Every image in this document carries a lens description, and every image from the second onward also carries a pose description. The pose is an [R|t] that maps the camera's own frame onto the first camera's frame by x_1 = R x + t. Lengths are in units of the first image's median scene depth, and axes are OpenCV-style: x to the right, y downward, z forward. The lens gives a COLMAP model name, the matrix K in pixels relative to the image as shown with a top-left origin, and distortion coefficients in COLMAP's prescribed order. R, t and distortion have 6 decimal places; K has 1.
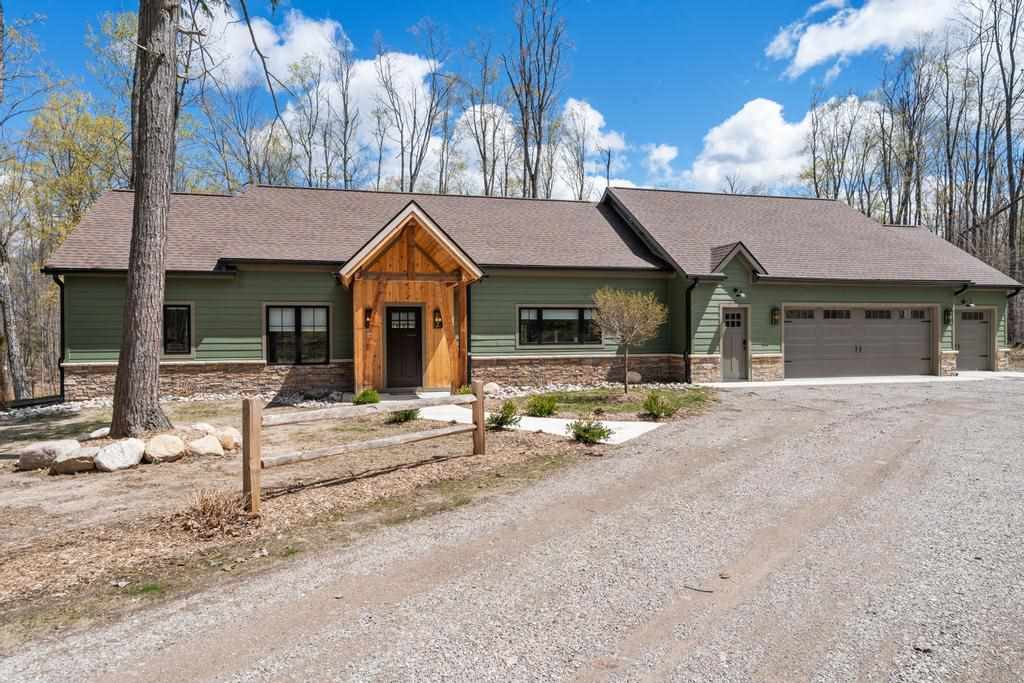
lens RADIAL K [[646.7, 0, 512.0], [0, 646.7, 341.5], [0, 0, 1]] dist [-0.004181, 0.000123]
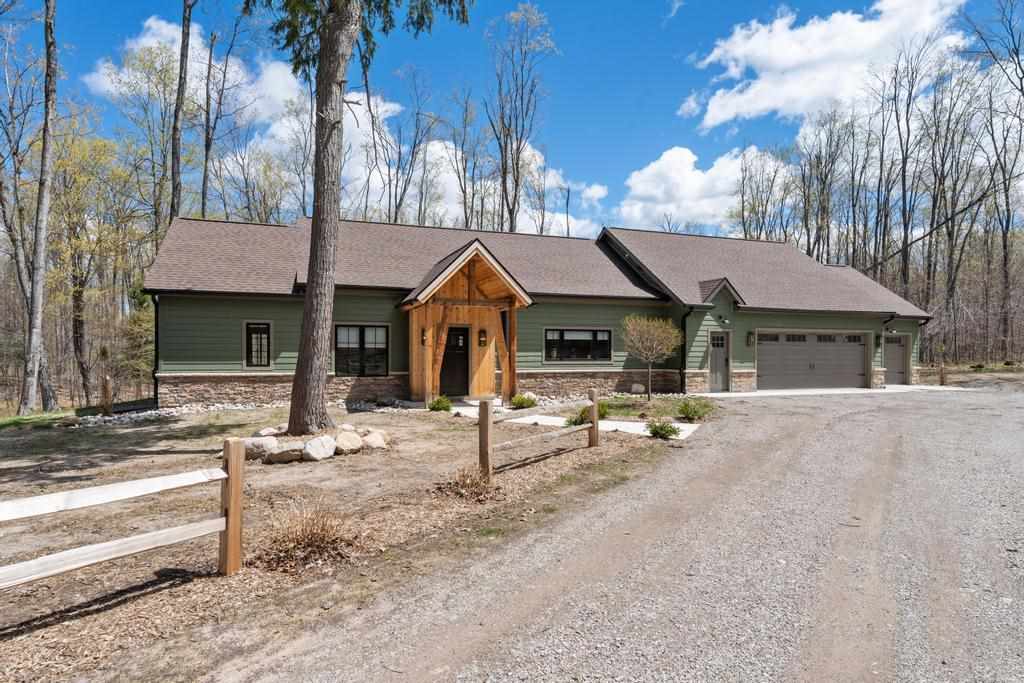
lens RADIAL K [[593.2, 0, 511.9], [0, 593.2, 361.3], [0, 0, 1]] dist [-0.003243, -0.000919]
pose [[0.995258, 0.008534, 0.096898, -0.154416], [-0.009264, 0.999932, 0.007090, -0.000867], [-0.096831, -0.007954, 0.995269, -0.073693]]
